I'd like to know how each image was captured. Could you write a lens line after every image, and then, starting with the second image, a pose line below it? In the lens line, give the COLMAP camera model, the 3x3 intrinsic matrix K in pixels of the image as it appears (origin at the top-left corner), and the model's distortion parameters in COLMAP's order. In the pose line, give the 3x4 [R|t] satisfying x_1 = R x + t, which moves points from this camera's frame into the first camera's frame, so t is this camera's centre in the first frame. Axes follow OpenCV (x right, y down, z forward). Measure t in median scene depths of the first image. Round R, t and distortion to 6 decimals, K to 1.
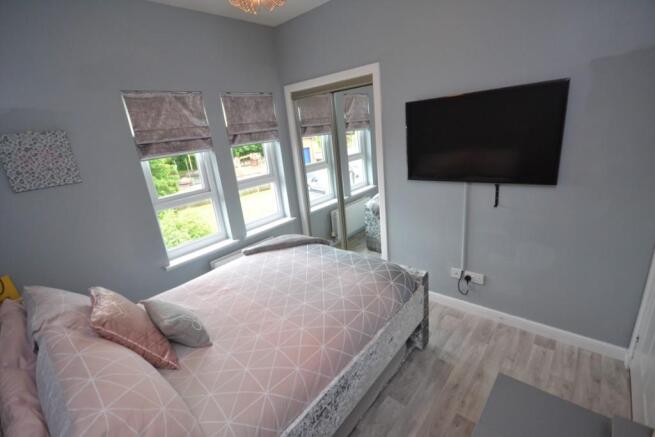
lens RADIAL K [[292.5, 0, 319.9], [0, 292.5, 219.0], [0, 0, 1]] dist [0.015109, -0.020871]
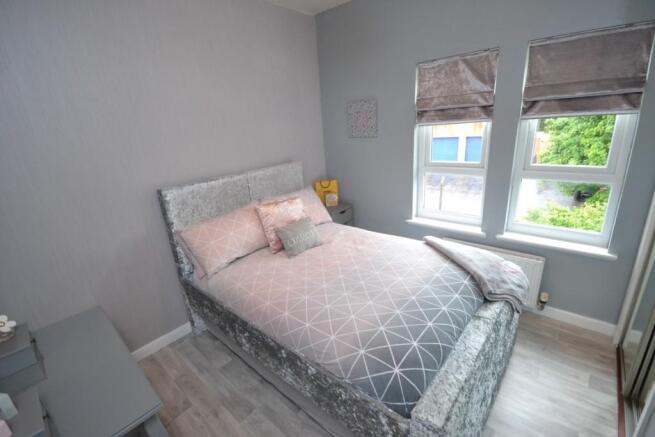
lens RADIAL K [[294.4, 0, 327.5], [0, 294.4, 218.5], [0, 0, 1]] dist [0.007540, -0.013740]
pose [[0.014809, 0.408050, -0.912839, 0.667074], [-0.223314, 0.891229, 0.394767, -0.286345], [0.974634, 0.198004, 0.104321, 0.689672]]
